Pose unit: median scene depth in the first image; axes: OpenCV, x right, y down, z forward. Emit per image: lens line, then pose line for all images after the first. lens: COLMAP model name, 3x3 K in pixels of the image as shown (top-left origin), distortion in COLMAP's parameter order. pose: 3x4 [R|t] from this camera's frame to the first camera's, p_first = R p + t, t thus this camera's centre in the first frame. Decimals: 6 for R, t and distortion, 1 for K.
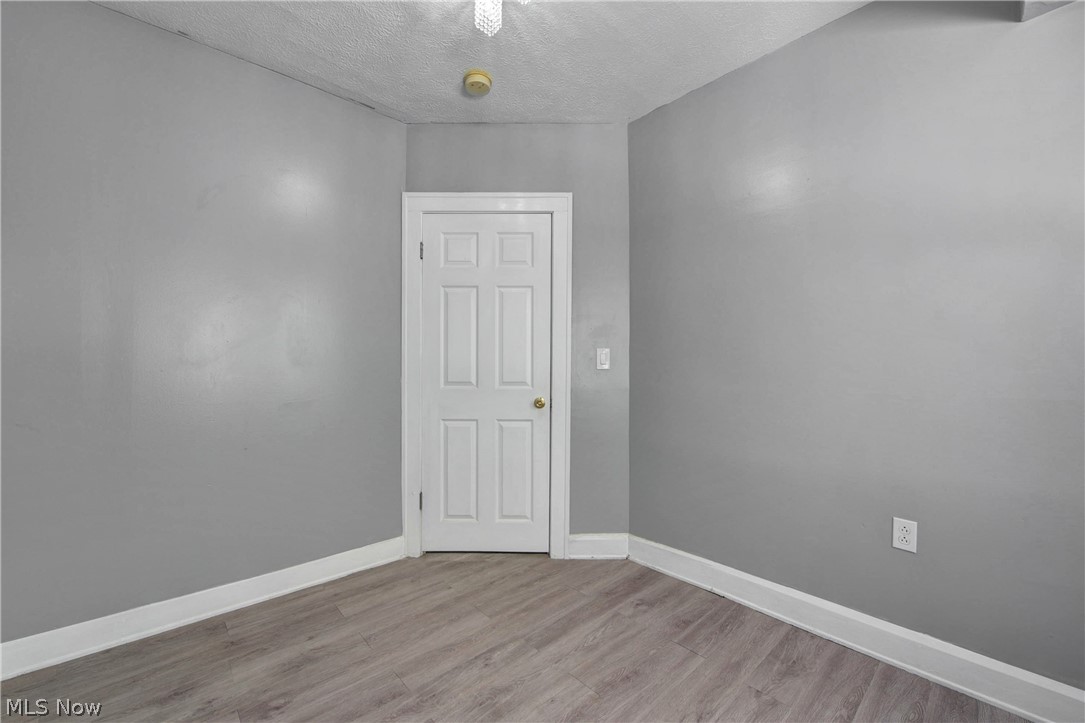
lens RADIAL K [[435.2, 0, 548.8], [0, 435.2, 363.5], [0, 0, 1]] dist [-0.010446, -0.000057]
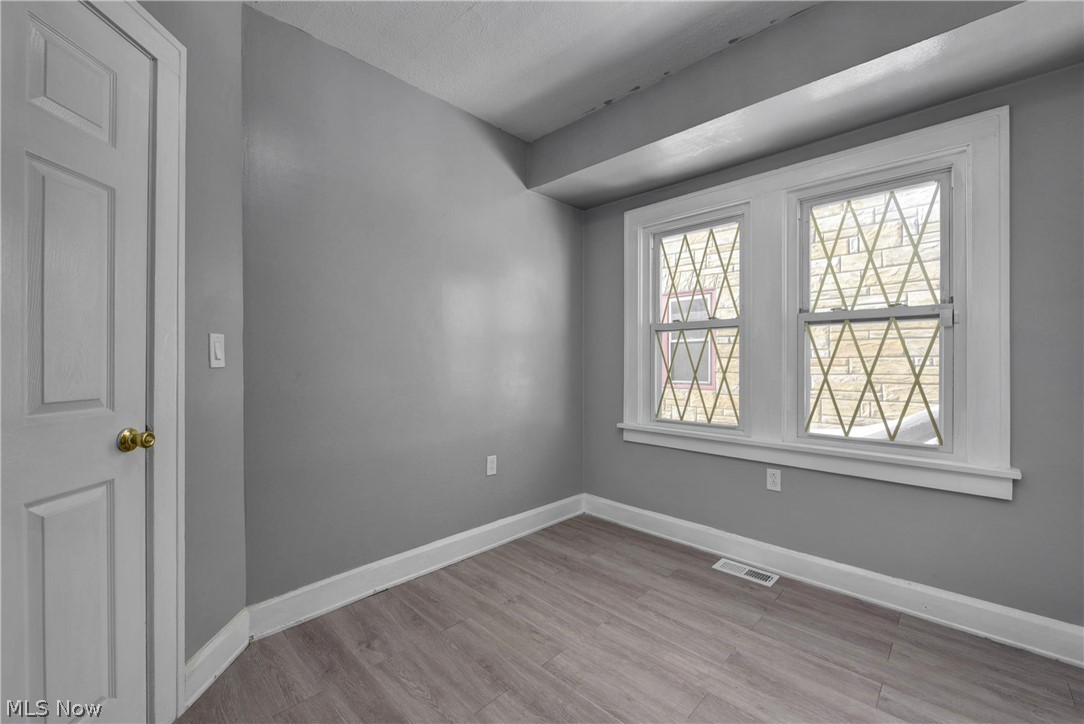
lens RADIAL K [[434.8, 0, 541.7], [0, 434.8, 366.1], [0, 0, 1]] dist [-0.010446, -0.000057]
pose [[-0.053747, -0.011683, 0.998486, -0.654620], [-0.001074, 0.999932, 0.011642, 0.004593], [-0.998554, -0.000447, -0.053756, 0.728498]]
